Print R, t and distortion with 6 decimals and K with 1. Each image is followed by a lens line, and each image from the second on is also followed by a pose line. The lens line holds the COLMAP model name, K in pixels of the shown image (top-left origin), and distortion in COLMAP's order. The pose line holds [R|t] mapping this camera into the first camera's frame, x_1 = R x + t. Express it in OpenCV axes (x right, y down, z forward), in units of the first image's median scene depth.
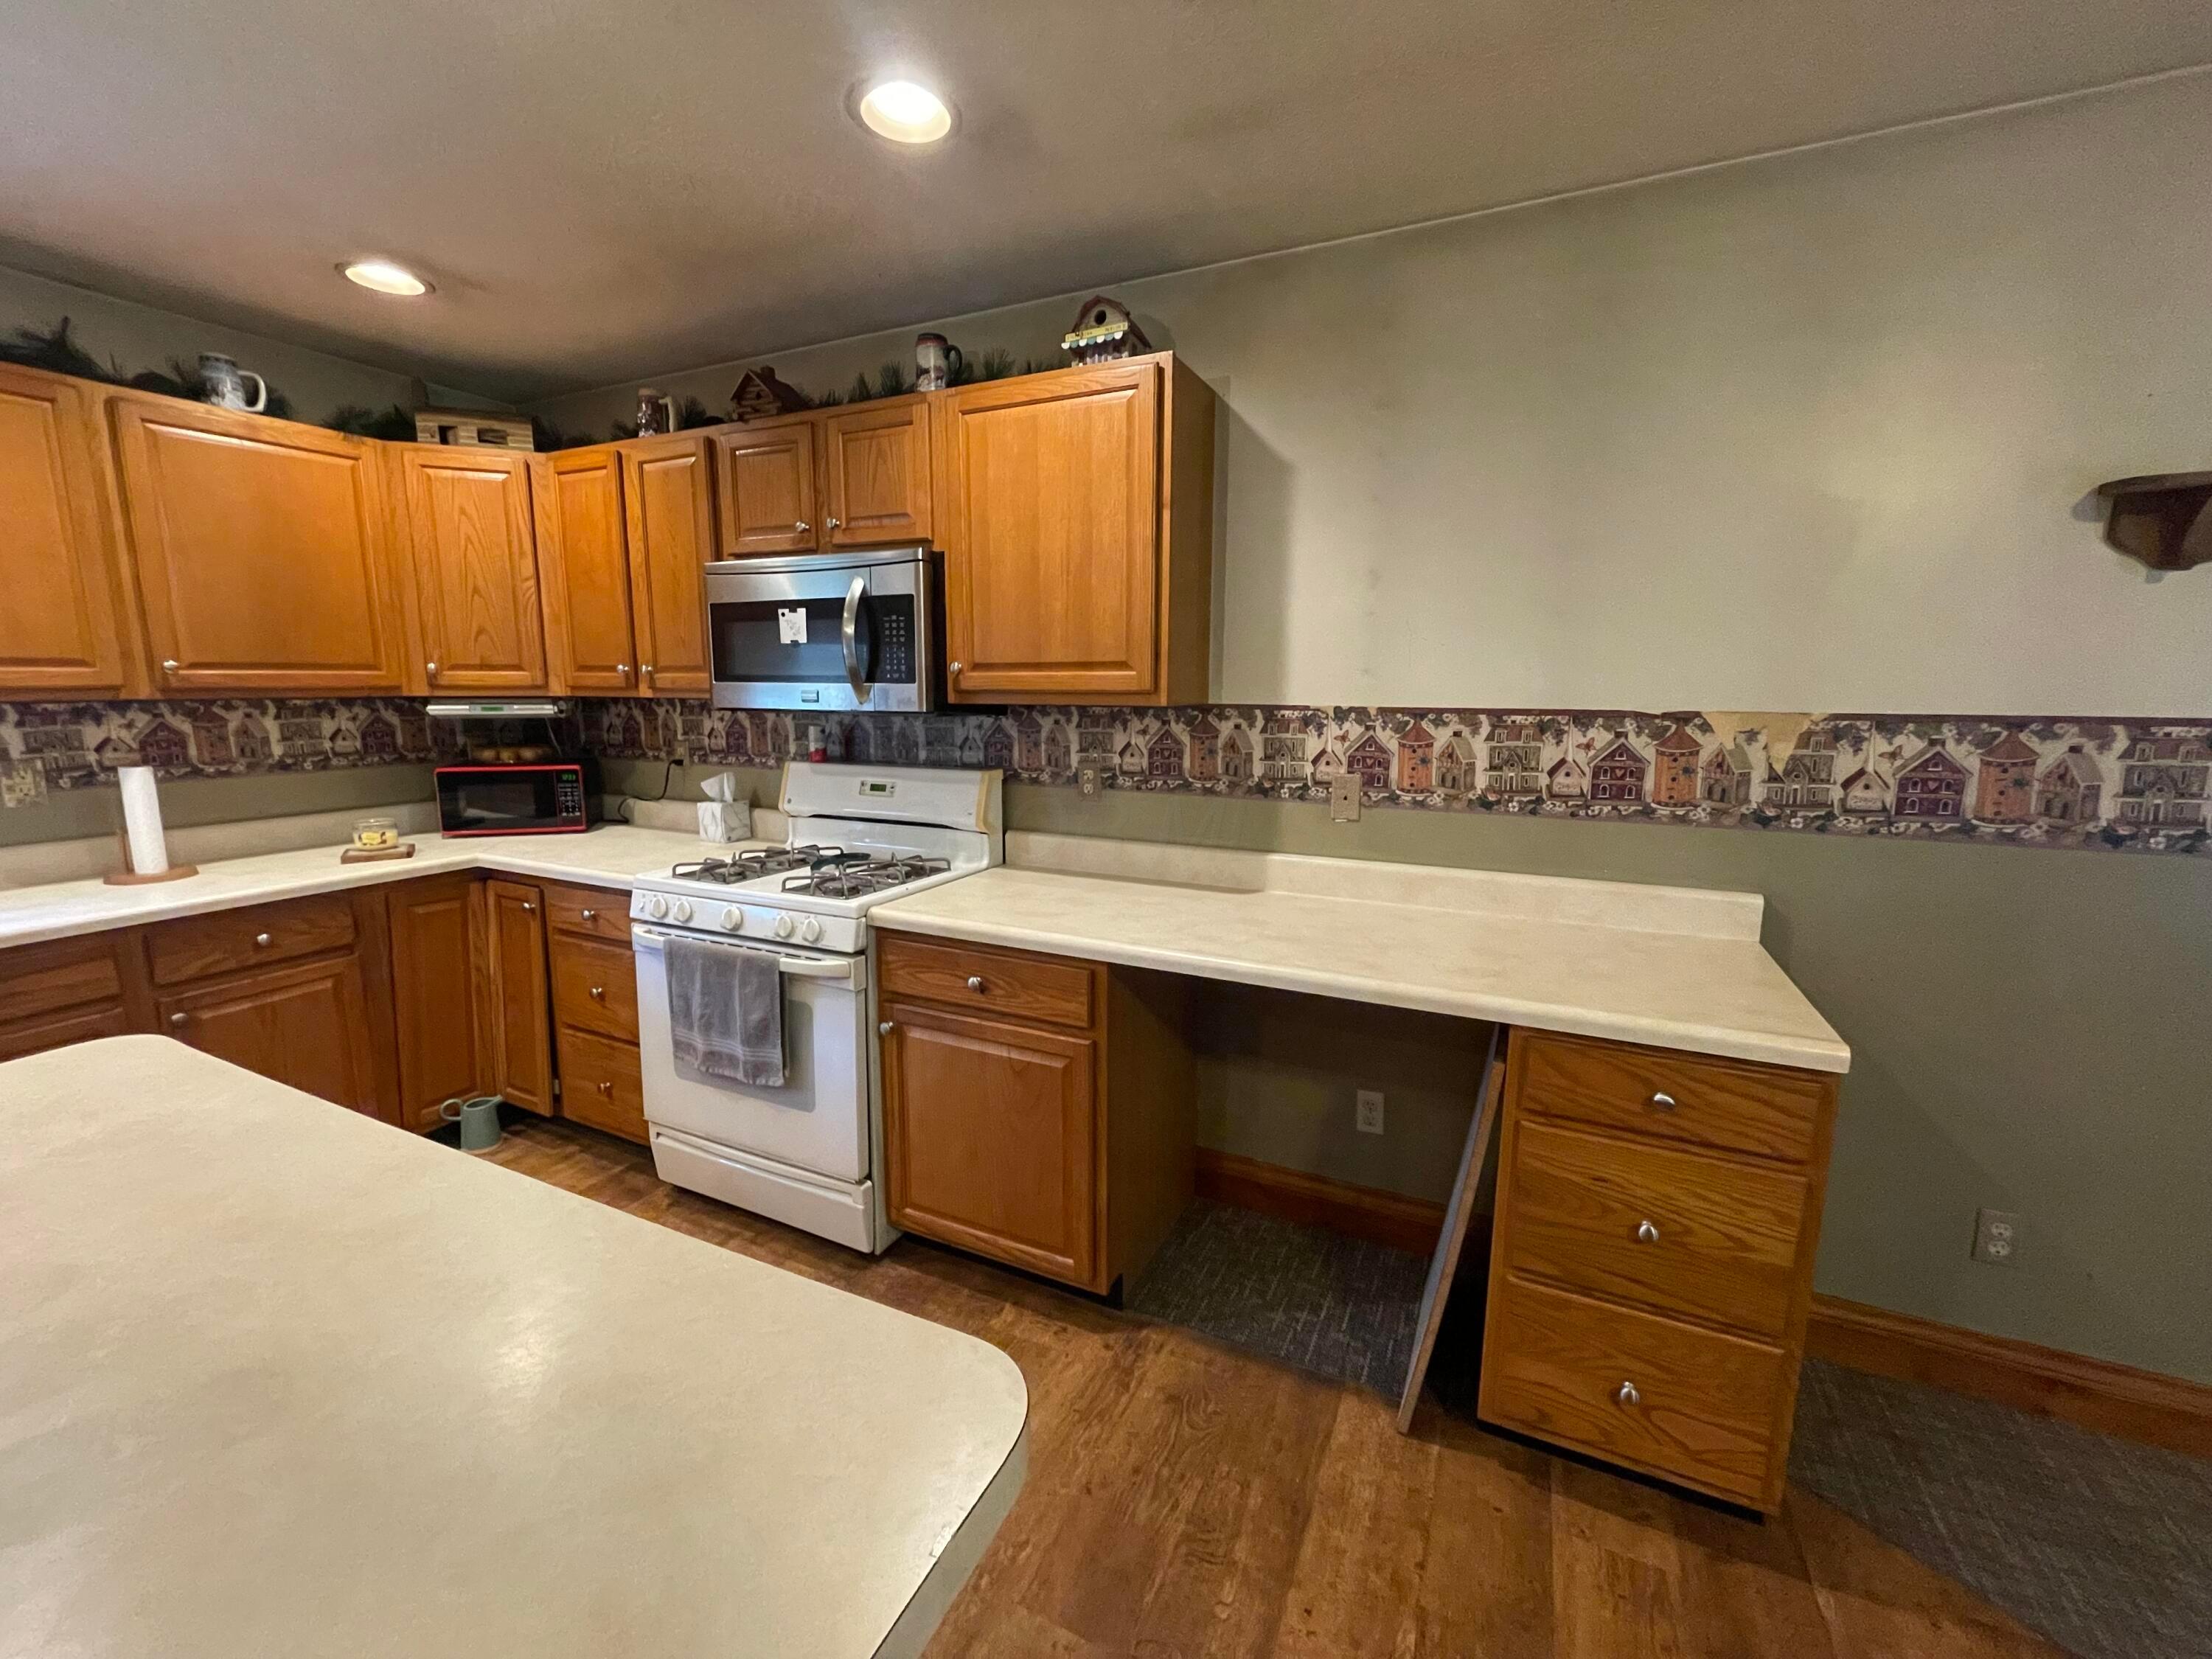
lens RADIAL K [[892.7, 0, 1106.4], [0, 892.7, 822.8], [0, 0, 1]] dist [-0.003782, -0.000415]
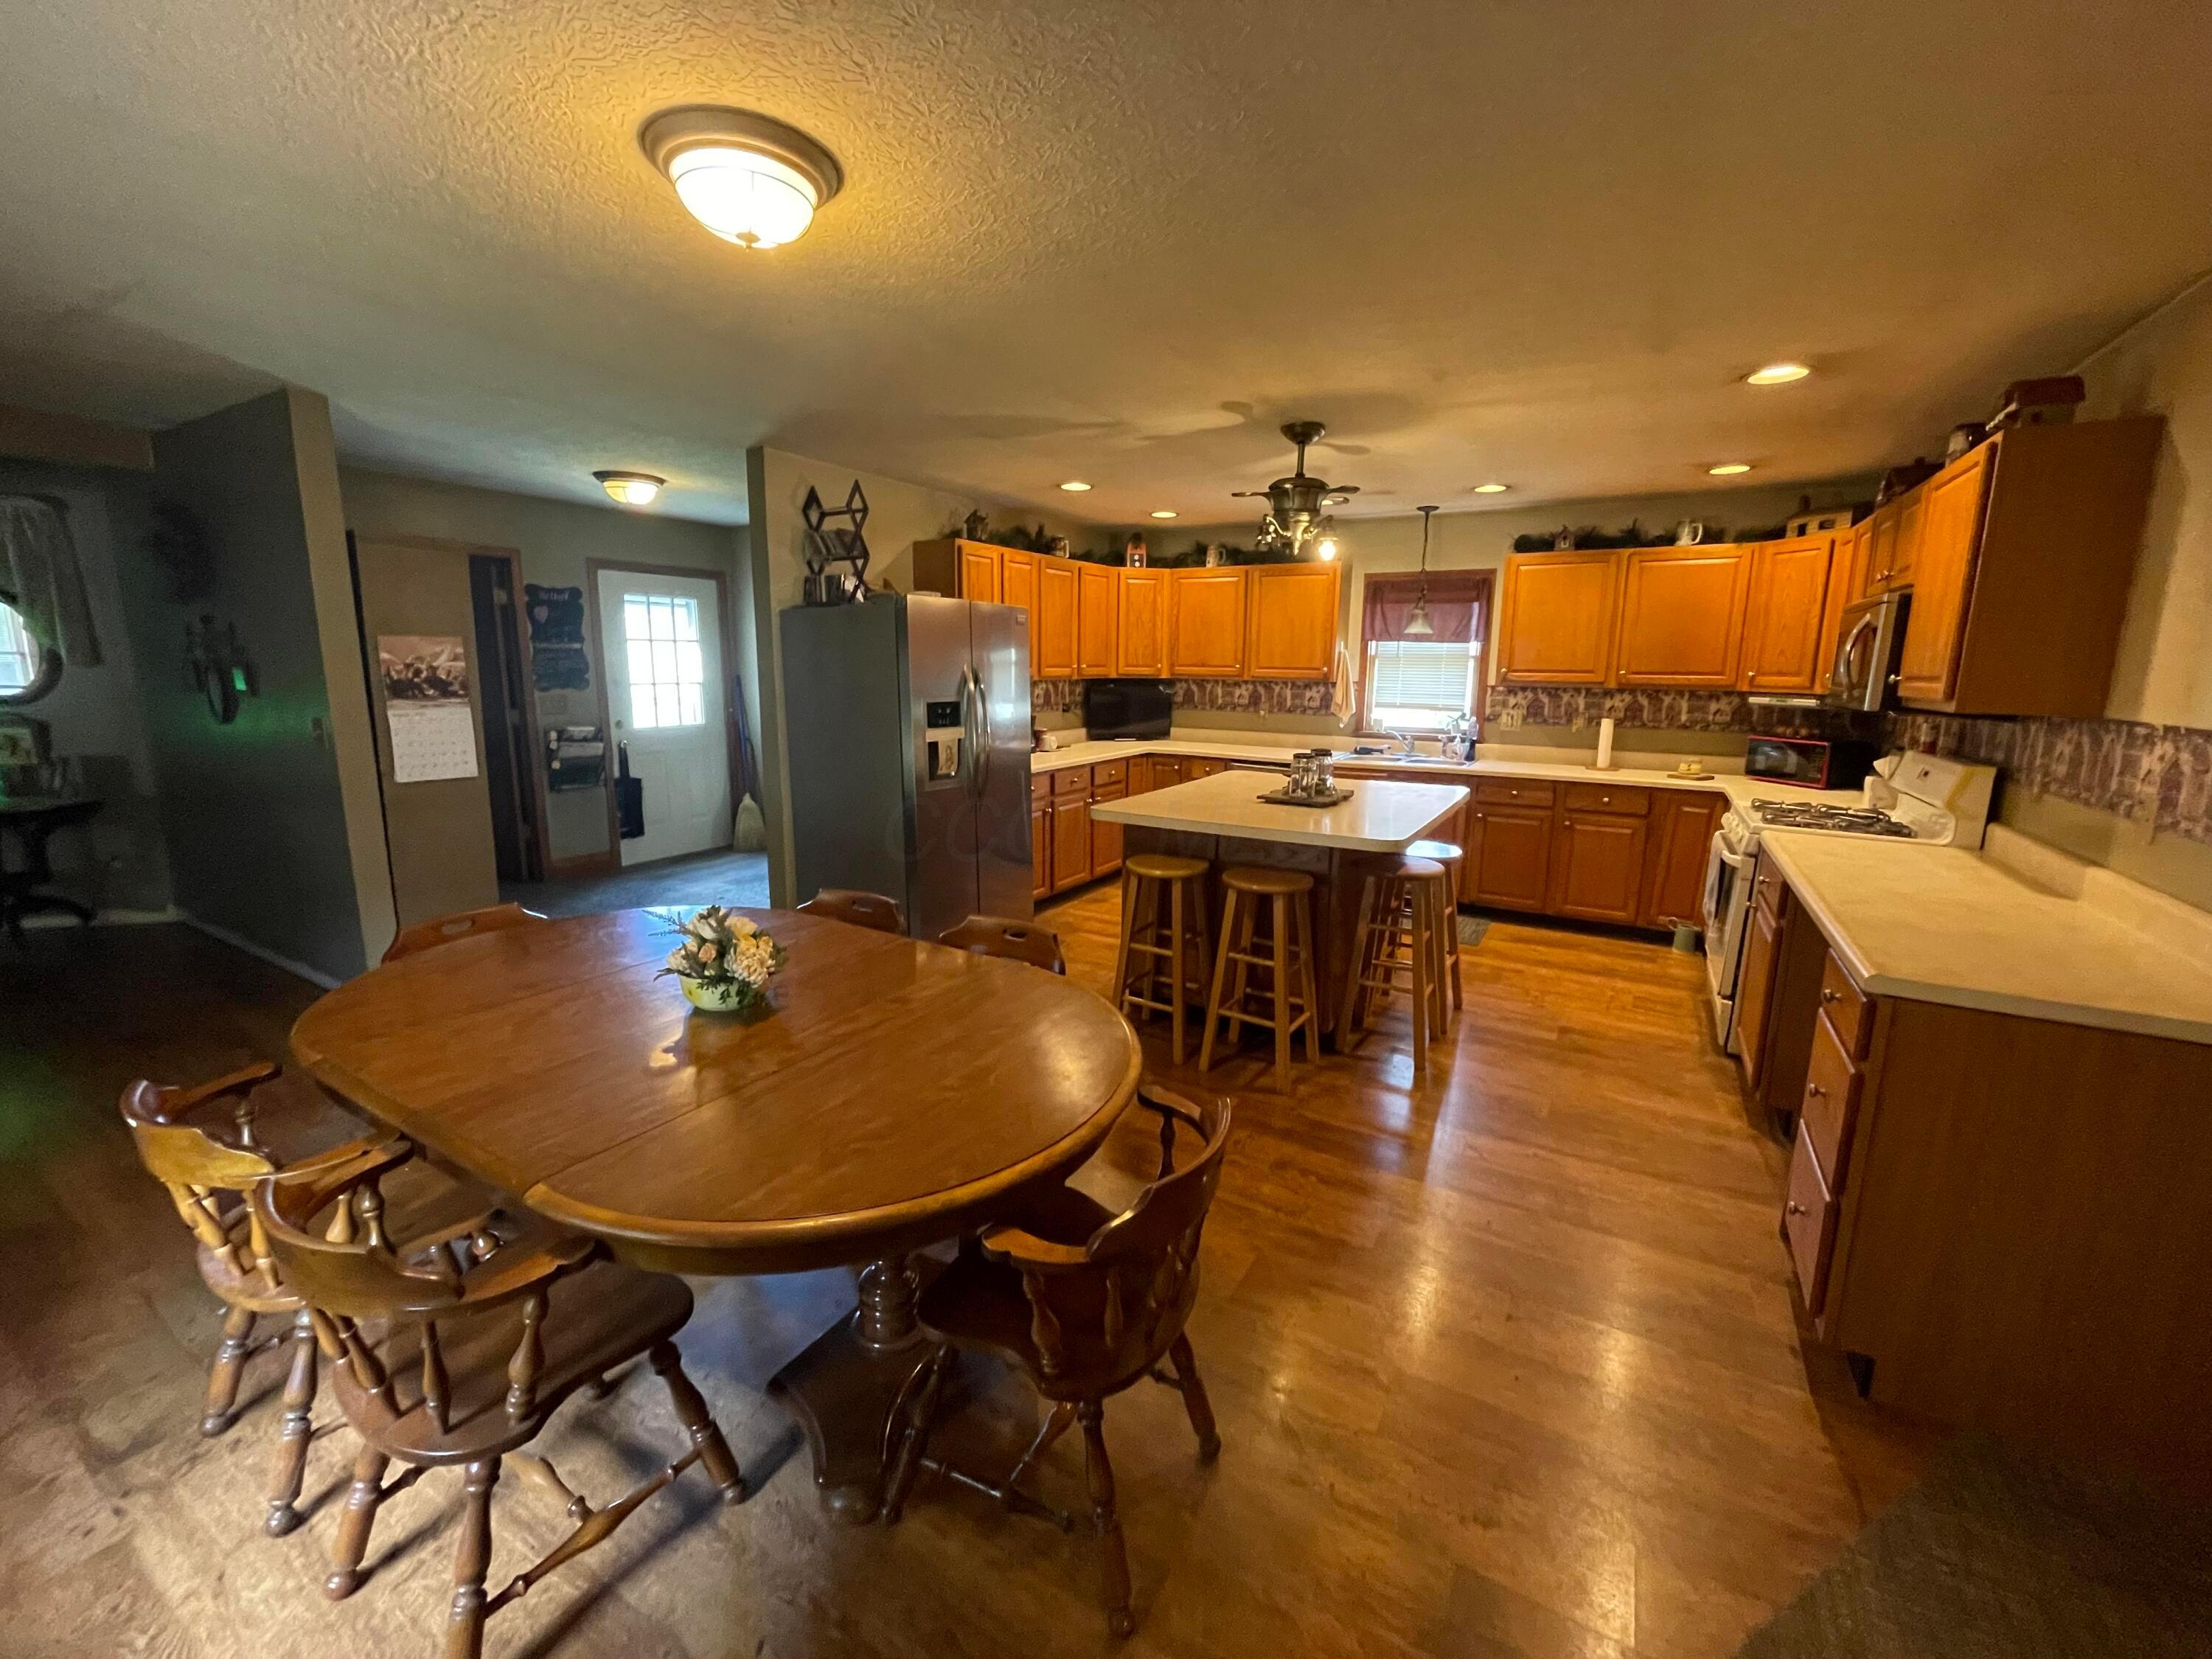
lens RADIAL K [[892.7, 0, 1106.4], [0, 892.7, 822.8], [0, 0, 1]] dist [-0.003782, -0.000415]
pose [[-0.088016, 0.171241, -0.981290, 1.230764], [-0.166810, 0.968668, 0.184000, -0.011786], [0.982053, 0.179884, -0.056694, -0.052692]]
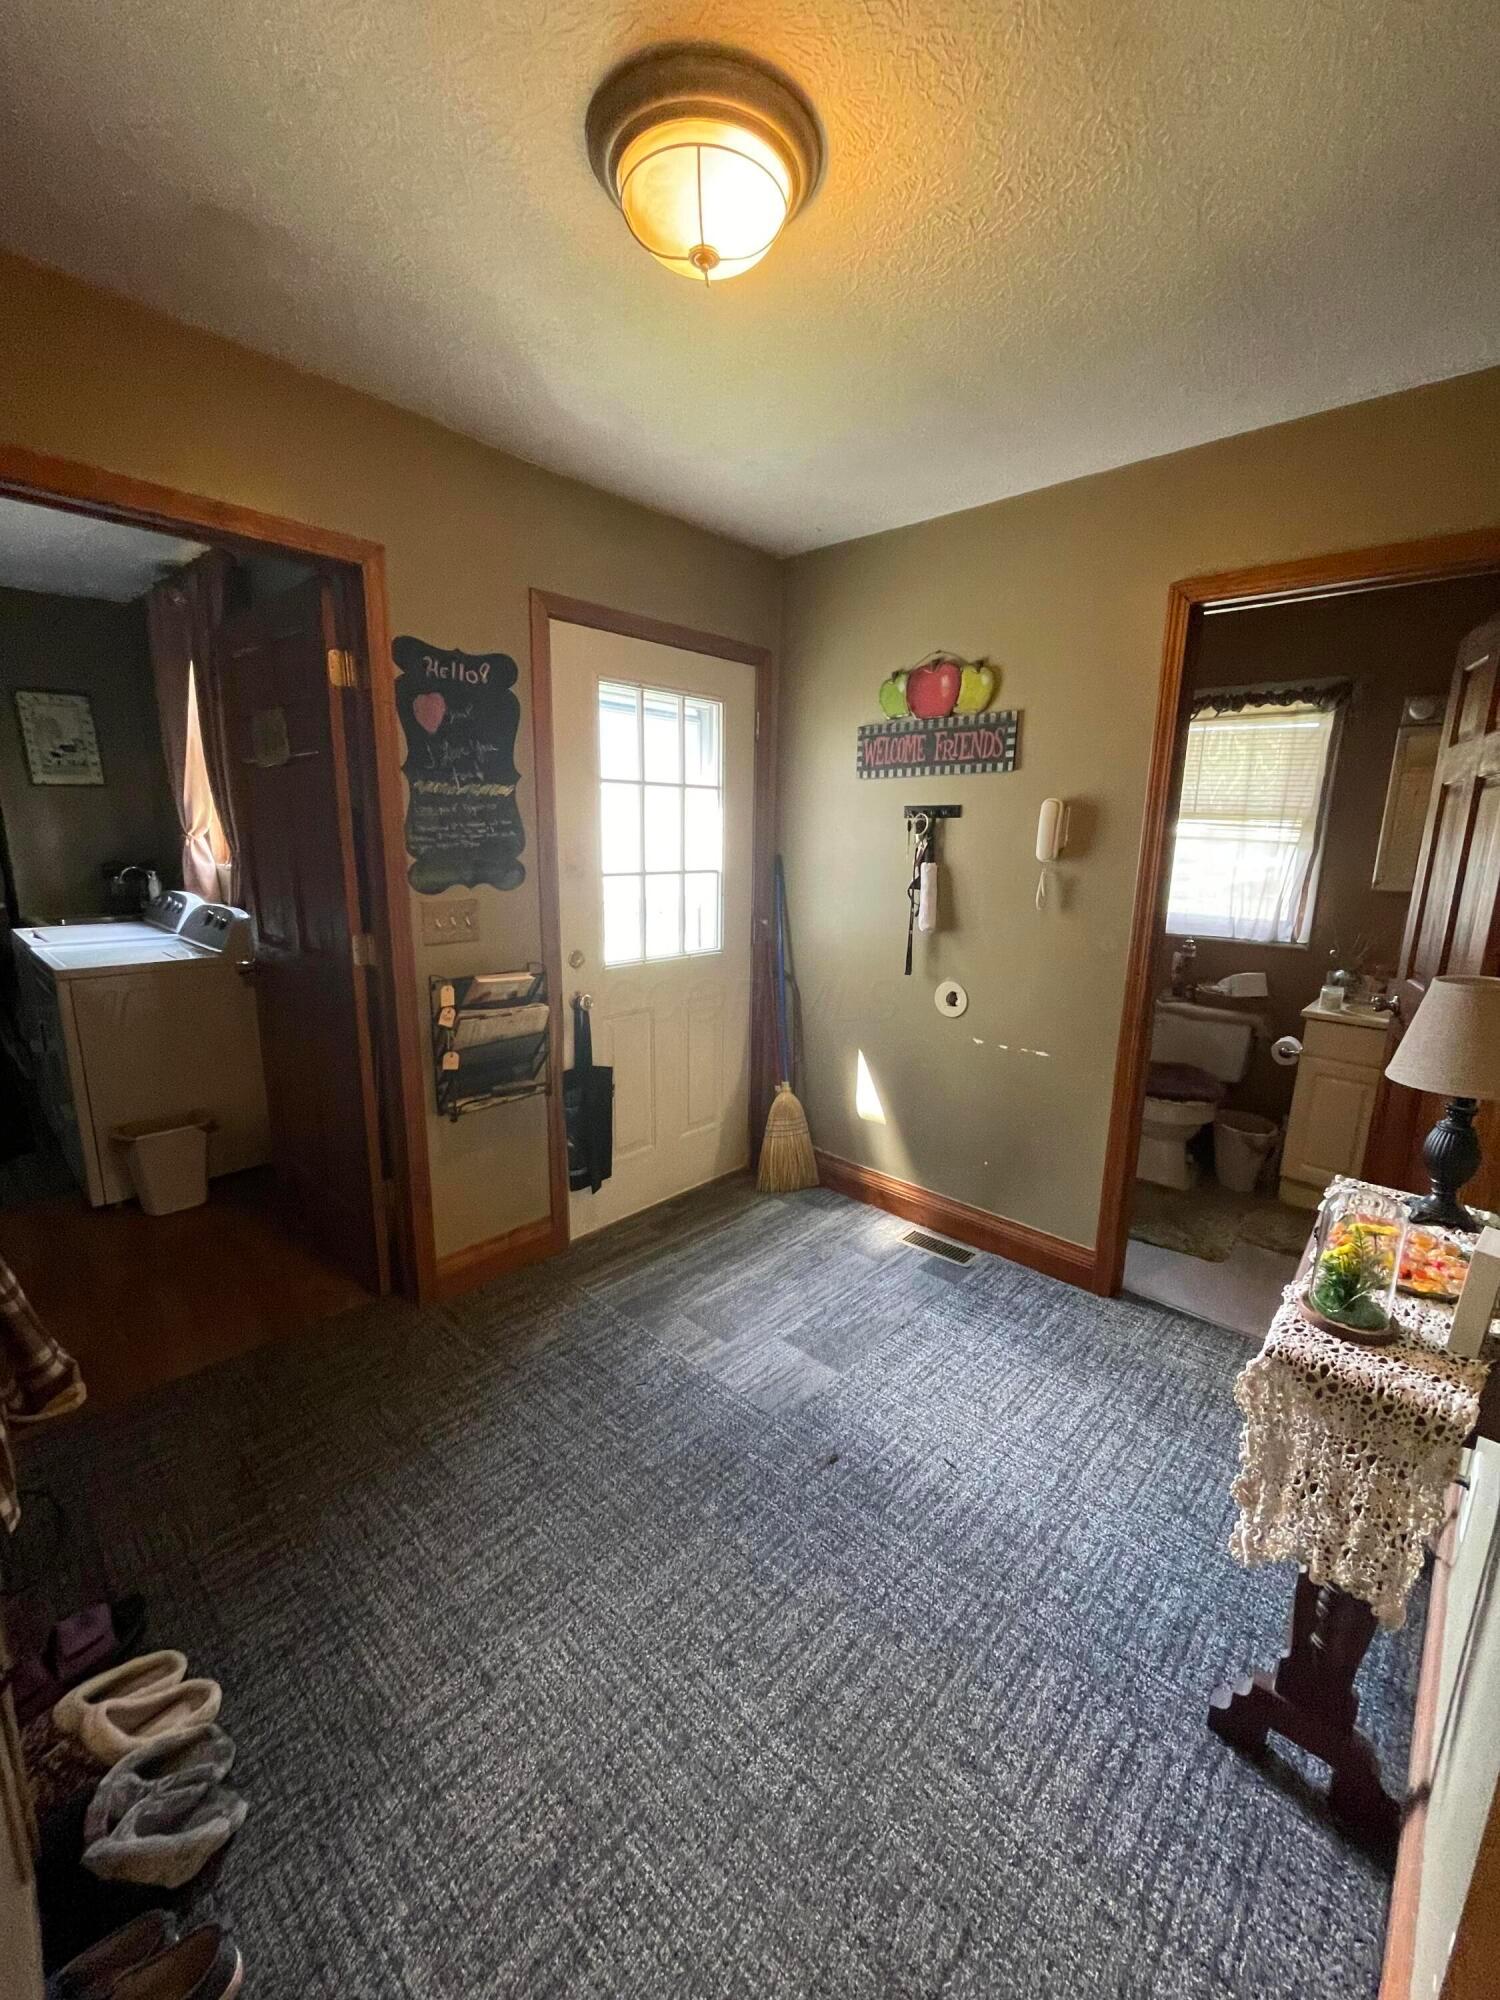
lens RADIAL K [[813.5, 0, 772.5], [0, 813.5, 1002.6], [0, 0, 1]] dist [-0.002616, -0.000028]
pose [[-0.287431, 0.190093, -0.938748, -0.261402], [-0.171713, 0.954001, 0.245757, 0.159902], [0.942284, 0.231833, -0.241568, -1.112759]]
